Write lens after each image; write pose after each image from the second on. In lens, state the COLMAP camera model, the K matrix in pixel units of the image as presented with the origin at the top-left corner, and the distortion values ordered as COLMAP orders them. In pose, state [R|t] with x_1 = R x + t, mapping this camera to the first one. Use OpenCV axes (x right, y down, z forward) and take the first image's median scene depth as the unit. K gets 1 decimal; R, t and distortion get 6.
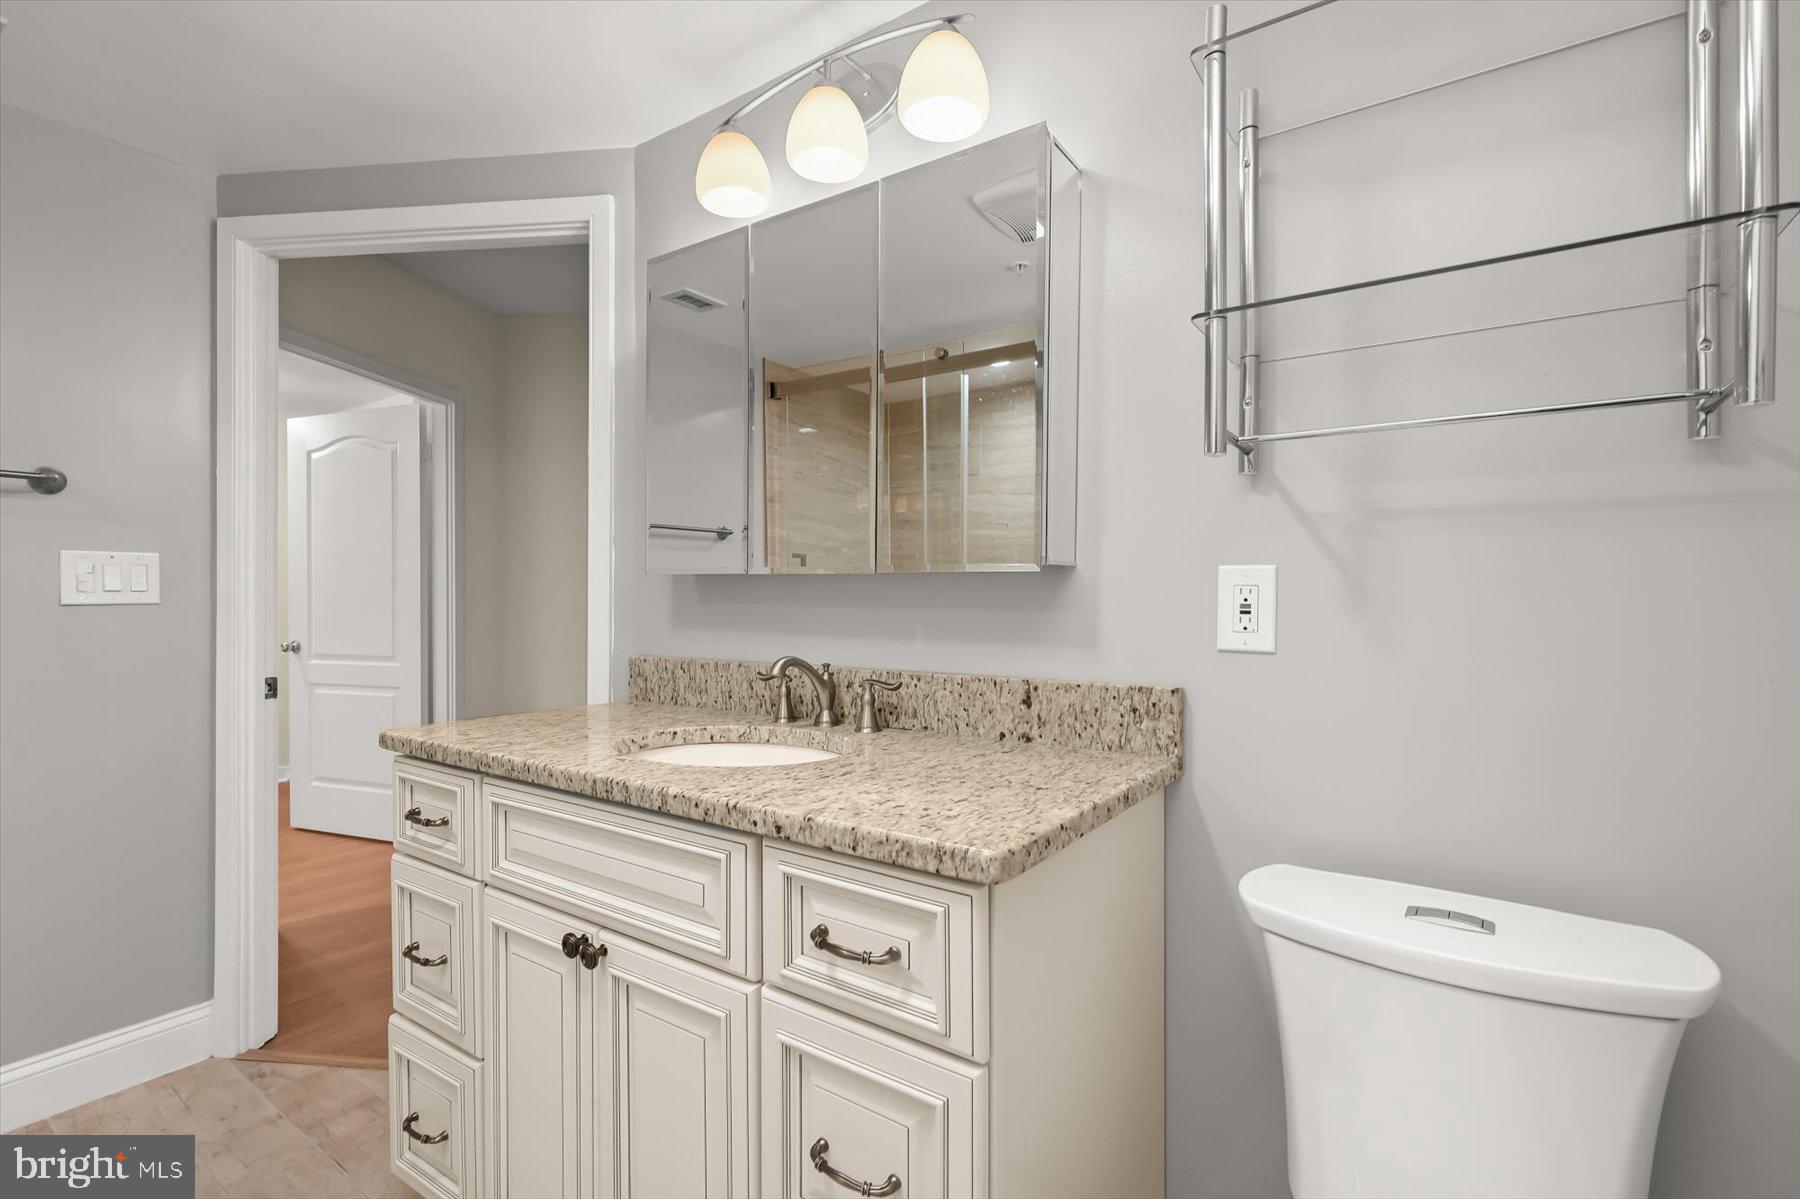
lens RADIAL K [[806.4, 0, 901.1], [0, 806.4, 602.3], [0, 0, 1]] dist [0.002939, -0.000264]
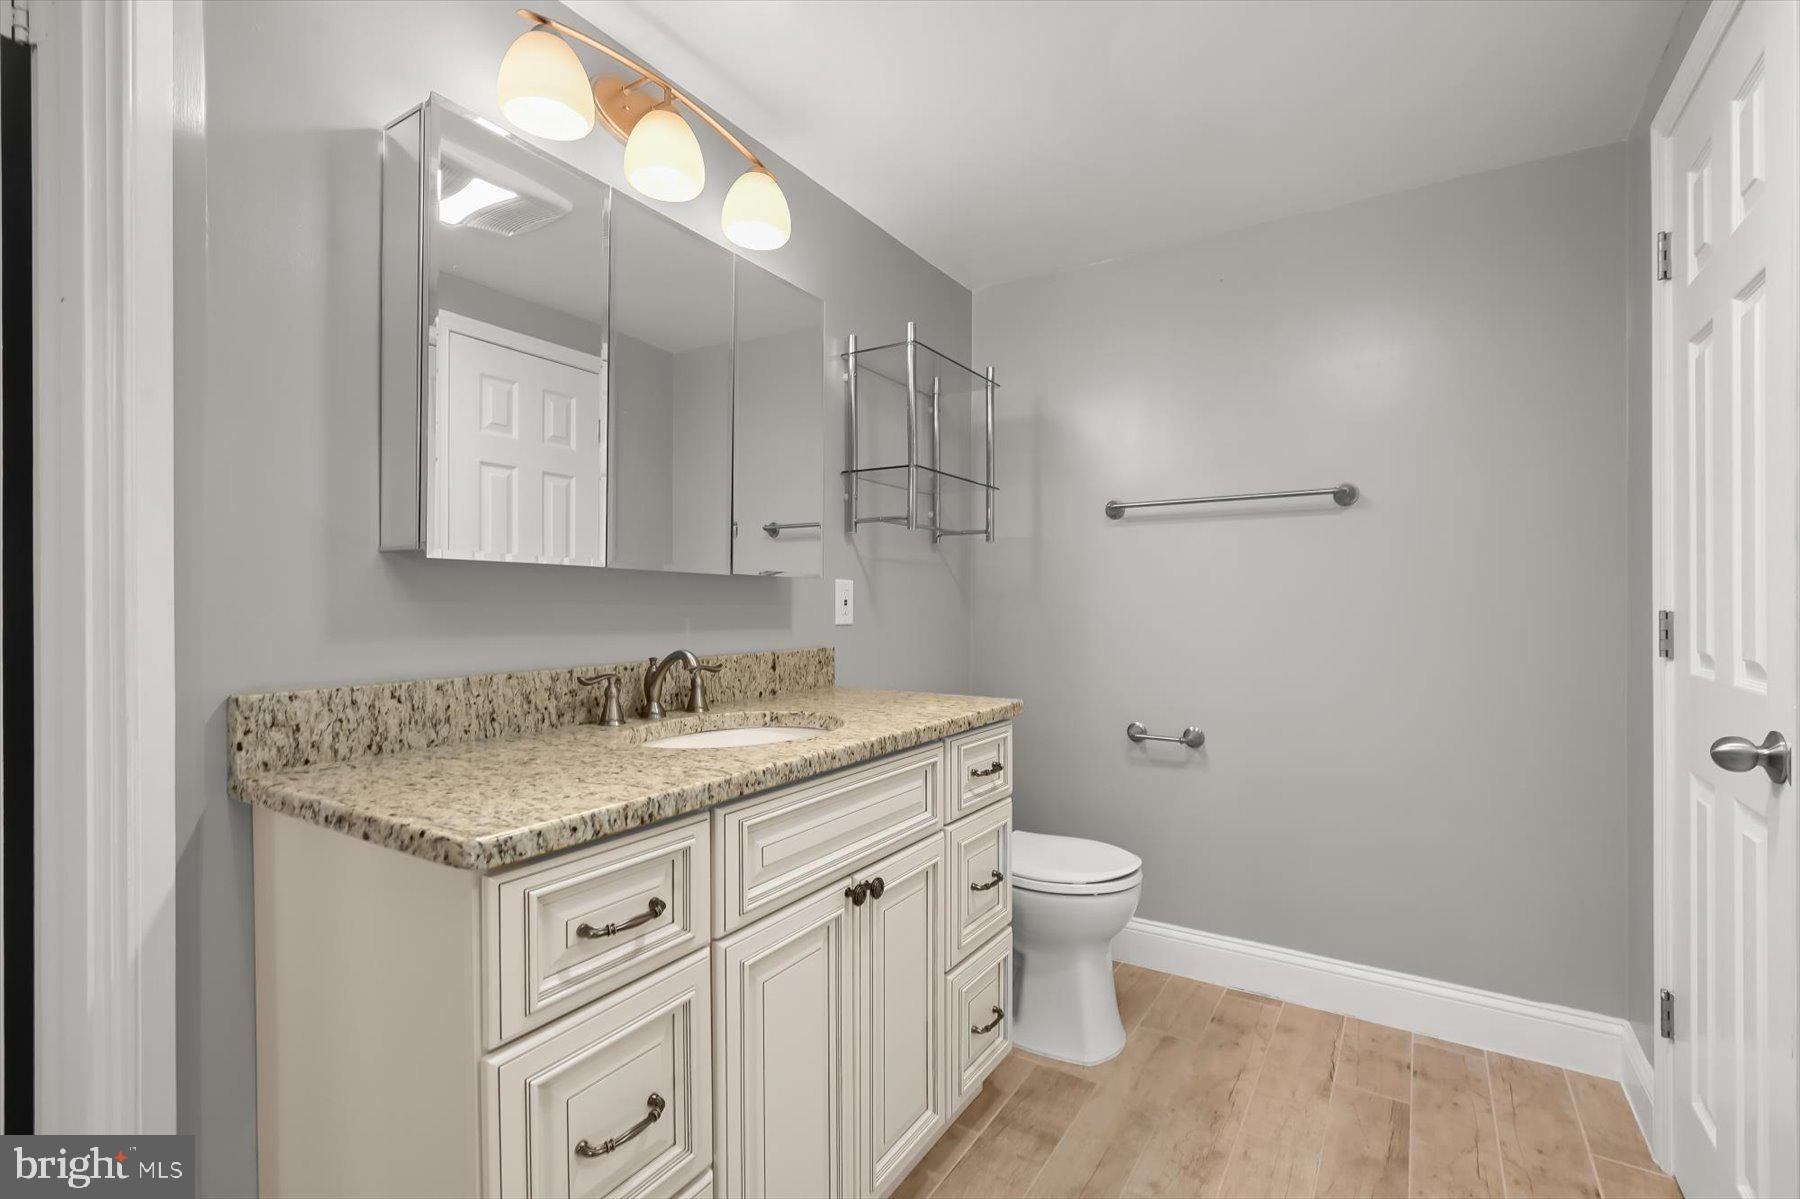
lens RADIAL K [[806.4, 0, 898.7], [0, 806.4, 603.0], [0, 0, 1]] dist [0.002939, -0.000264]
pose [[-0.034962, -0.001565, 0.999387, -1.326870], [0.003387, 0.999993, 0.001685, 0.005559], [-0.999383, 0.003444, -0.034957, 0.835612]]
